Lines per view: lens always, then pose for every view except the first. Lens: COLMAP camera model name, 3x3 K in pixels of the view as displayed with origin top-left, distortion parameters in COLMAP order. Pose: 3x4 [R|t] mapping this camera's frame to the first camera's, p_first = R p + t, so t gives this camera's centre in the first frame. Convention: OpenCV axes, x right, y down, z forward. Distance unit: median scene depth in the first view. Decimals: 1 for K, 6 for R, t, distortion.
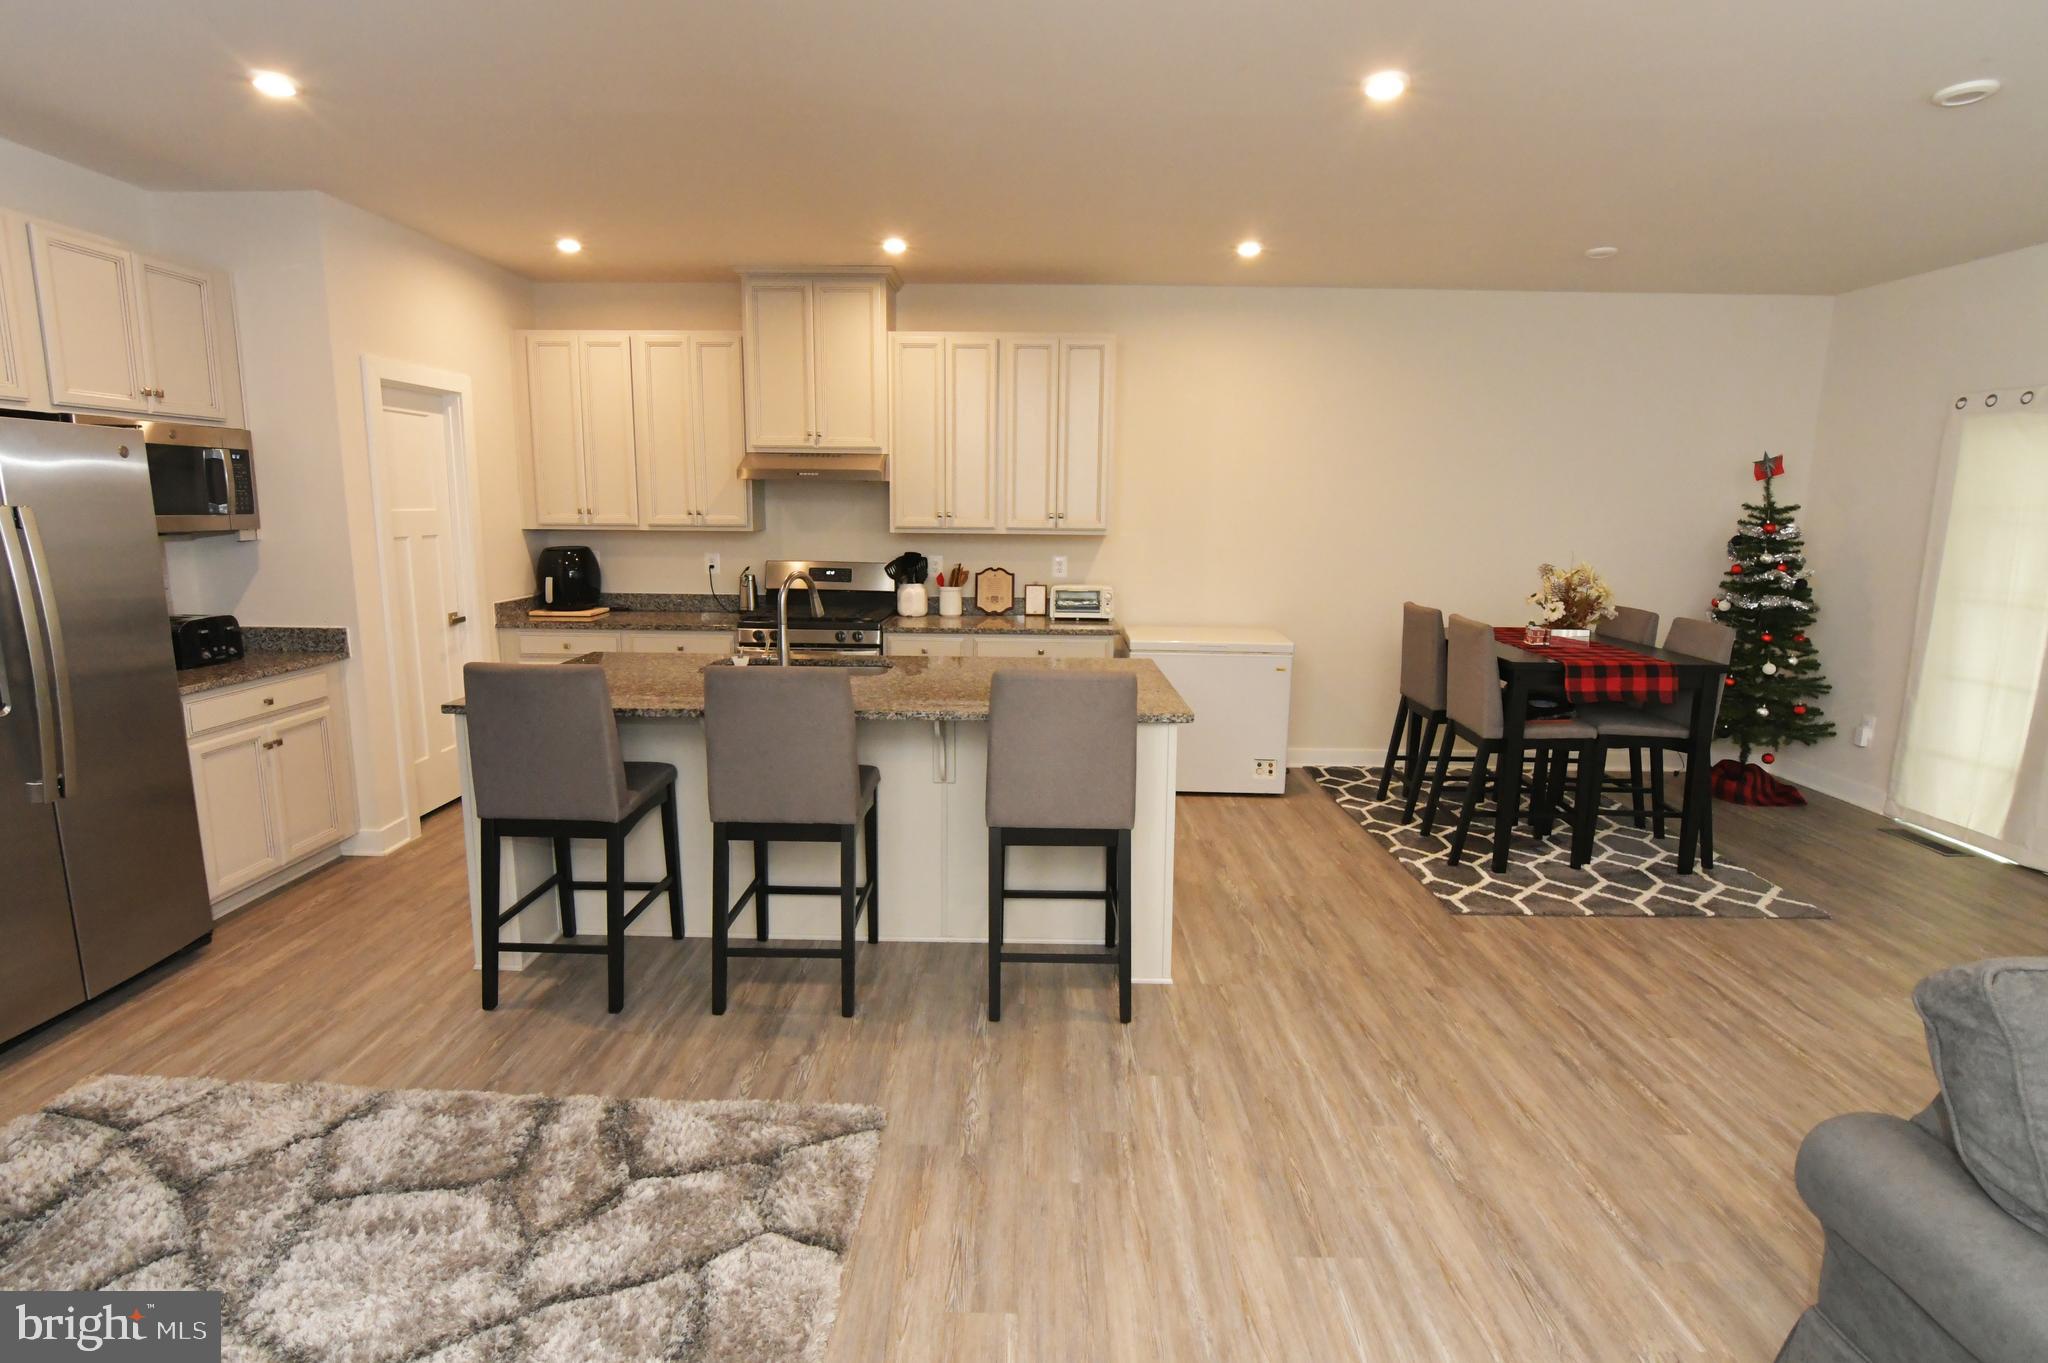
lens RADIAL K [[989.2, 0, 1020.1], [0, 989.2, 667.2], [0, 0, 1]] dist [-0.023714, 0.000982]
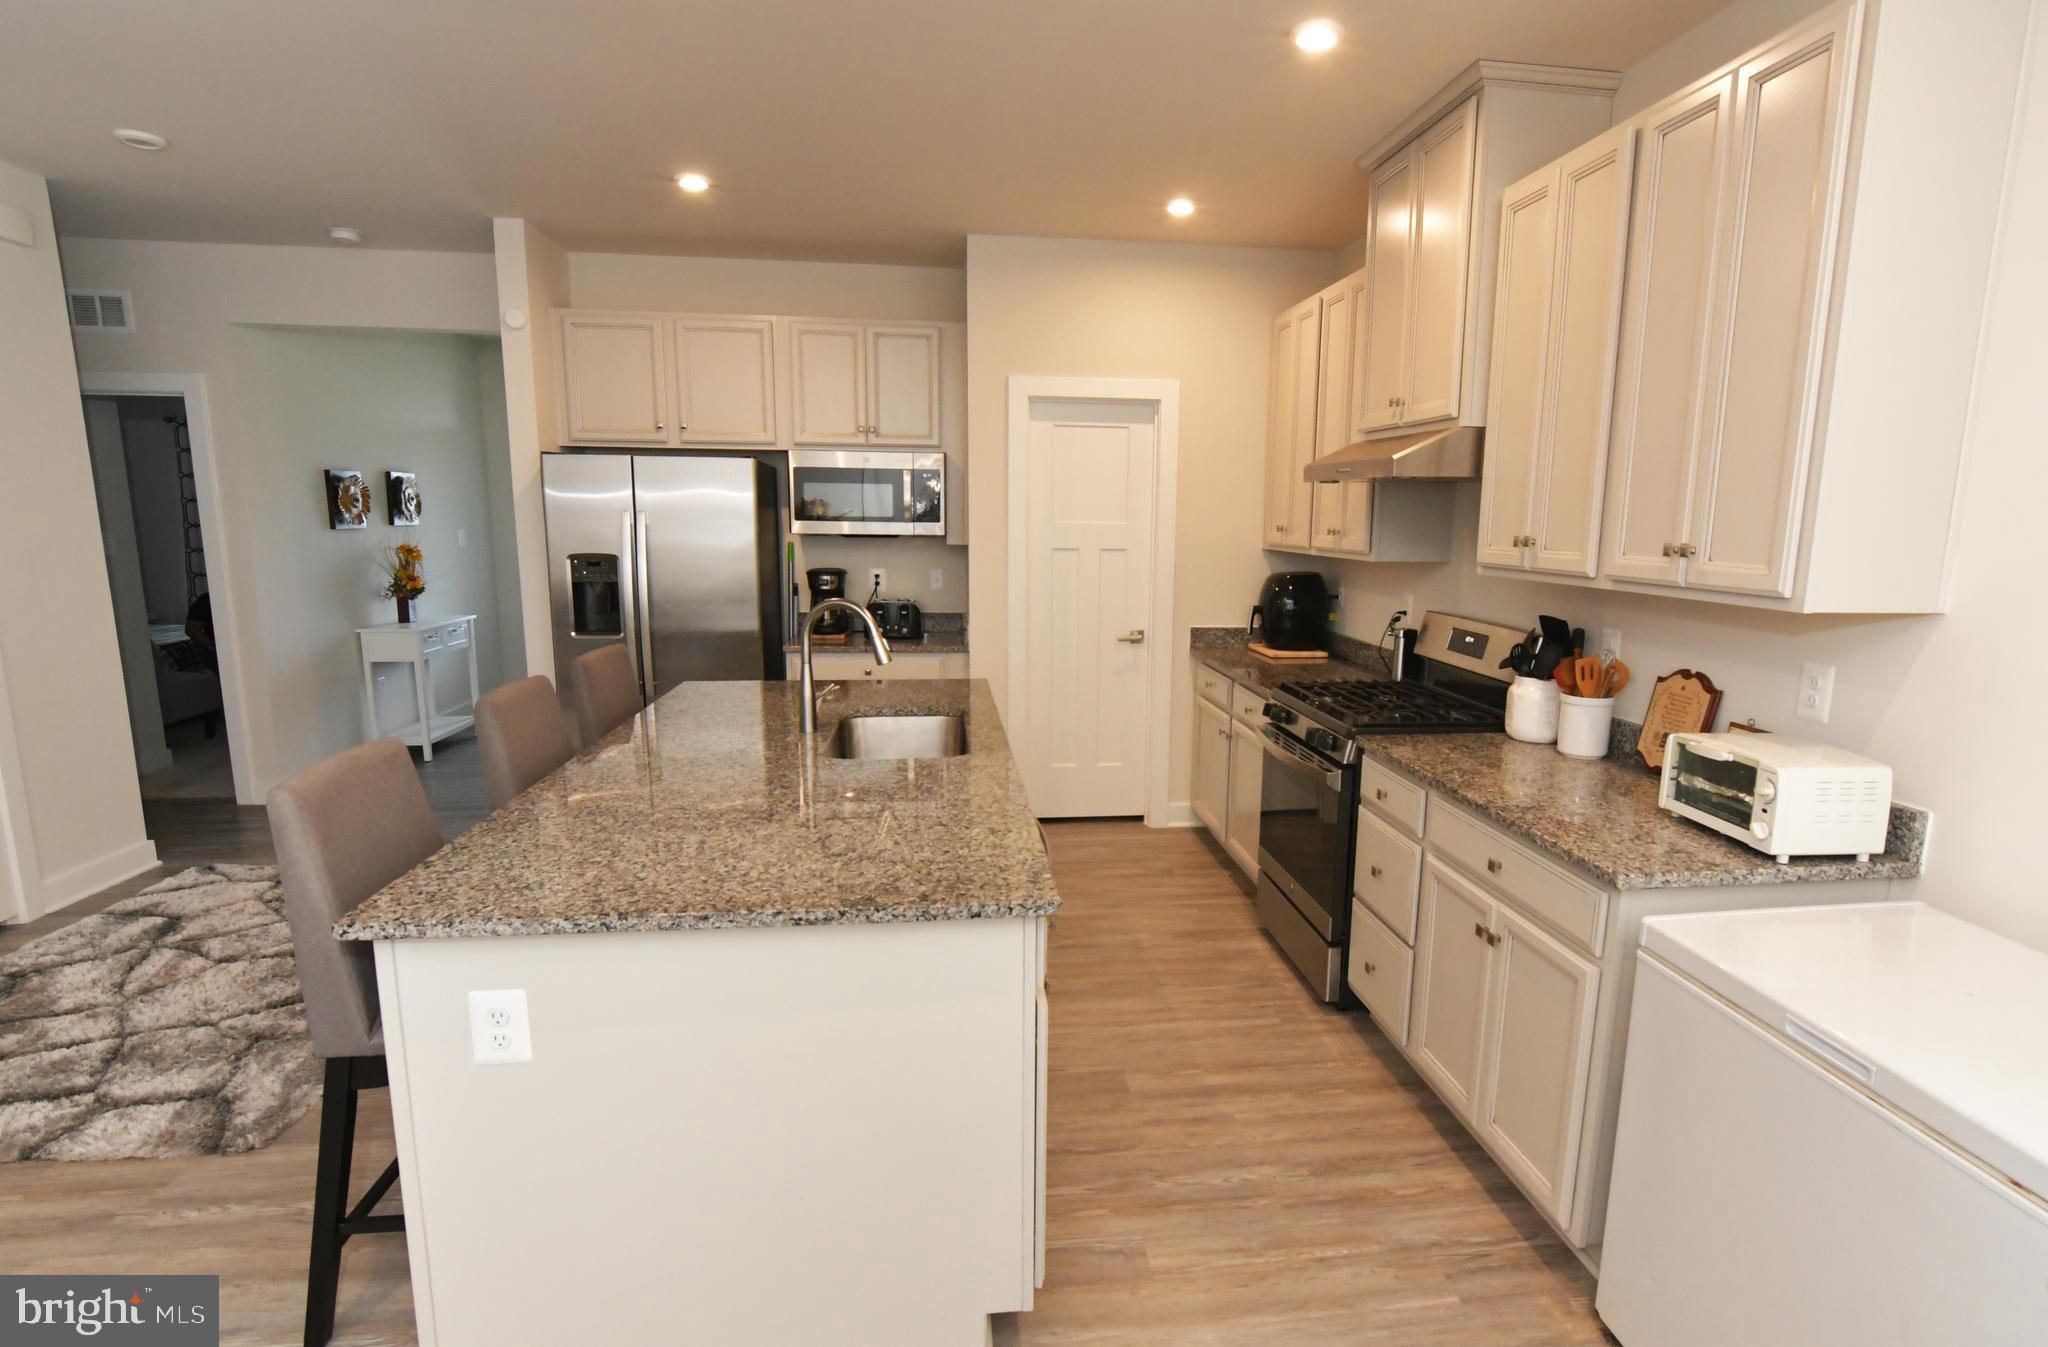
lens RADIAL K [[1051.7, 0, 1083.4], [0, 1051.7, 706.8], [0, 0, 1]] dist [-0.020981, 0.000761]
pose [[0.156436, 0.169140, -0.973098, 0.412847], [-0.176480, 0.974160, 0.140953, -0.112475], [0.971793, 0.149682, 0.182243, 0.726115]]
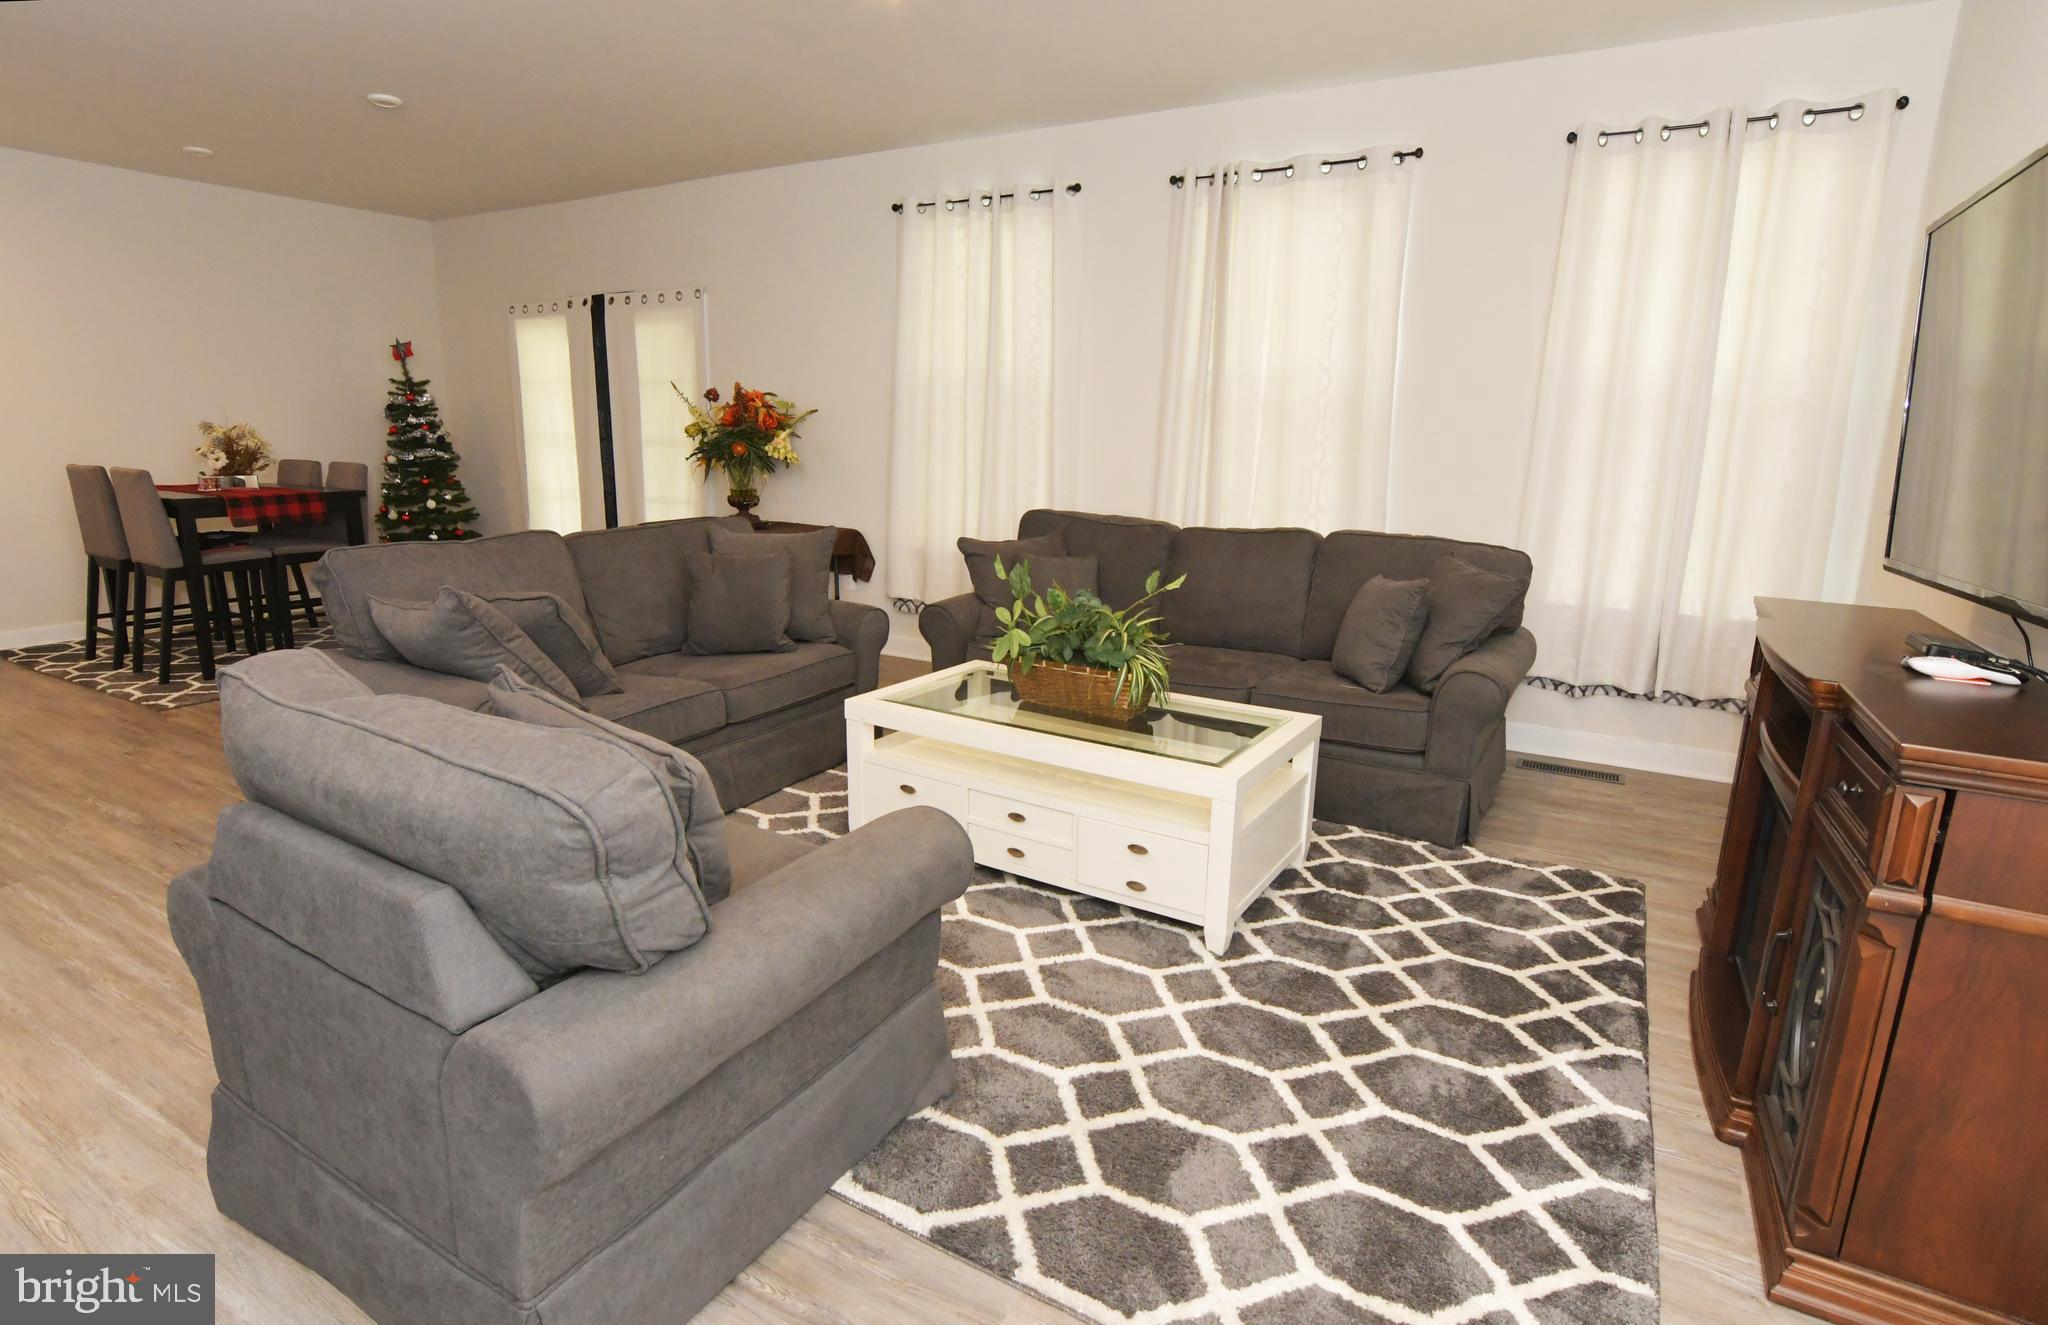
lens RADIAL K [[992.6, 0, 1017.3], [0, 992.6, 644.6], [0, 0, 1]] dist [-0.019364, -0.000089]
pose [[0.471862, -0.191604, 0.860601, -0.050655], [0.131779, 0.980463, 0.146037, 0.099488], [-0.871768, 0.044500, 0.487893, -0.349086]]
